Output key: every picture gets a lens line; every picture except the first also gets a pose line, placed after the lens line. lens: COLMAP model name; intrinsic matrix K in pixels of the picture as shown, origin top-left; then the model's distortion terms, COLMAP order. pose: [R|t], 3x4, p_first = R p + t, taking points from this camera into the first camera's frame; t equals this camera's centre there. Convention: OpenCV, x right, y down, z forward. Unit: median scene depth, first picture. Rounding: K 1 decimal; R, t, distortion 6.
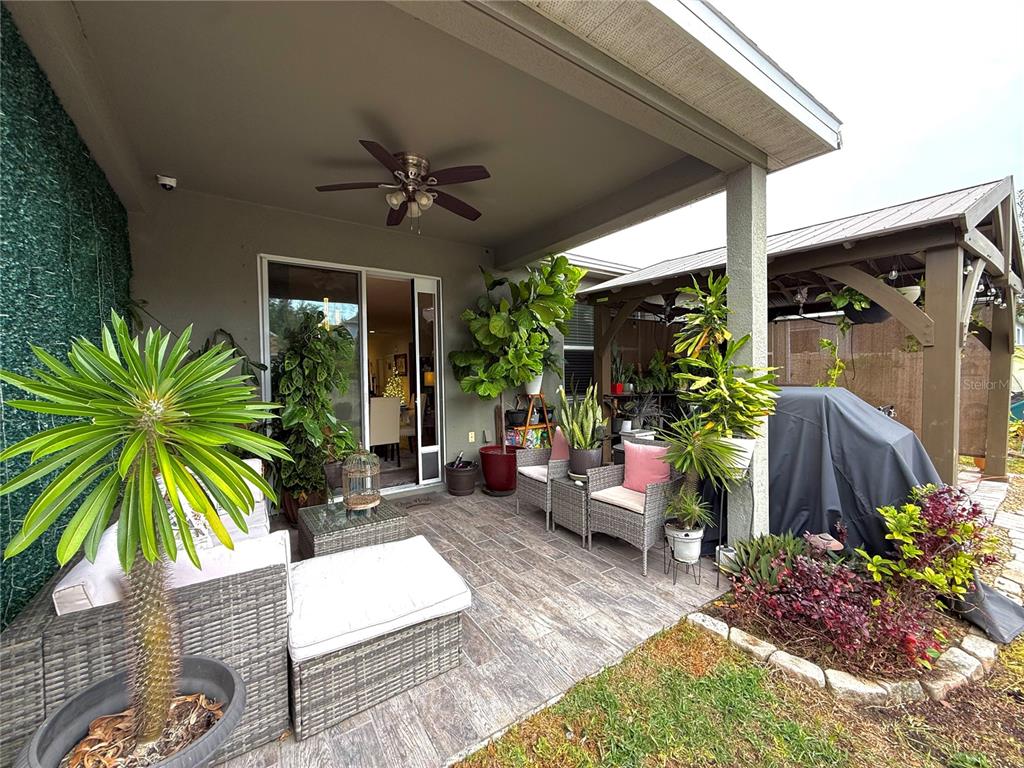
lens RADIAL K [[420.9, 0, 510.6], [0, 420.9, 380.2], [0, 0, 1]] dist [0.002988, 0.000232]
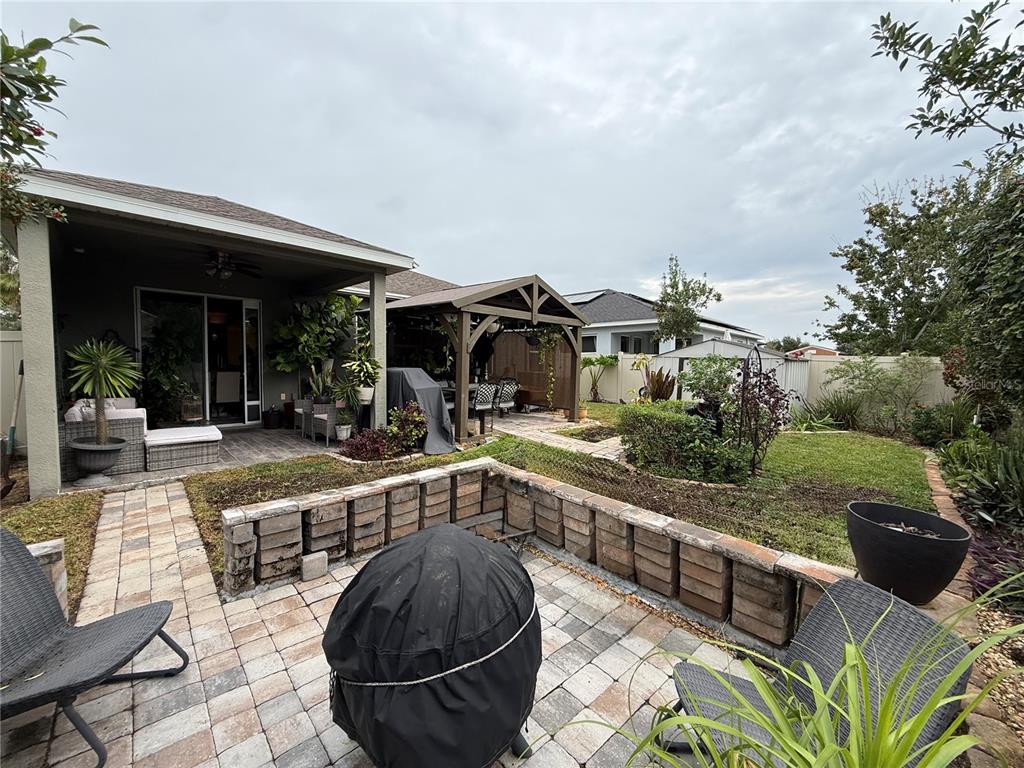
lens RADIAL K [[407.1, 0, 507.6], [0, 407.1, 383.1], [0, 0, 1]] dist [0.000478, -0.000074]
pose [[0.979584, 0.022488, 0.199775, 0.679712], [-0.028563, 0.999212, 0.027576, 0.016814], [-0.198997, -0.032720, 0.979454, -1.125044]]
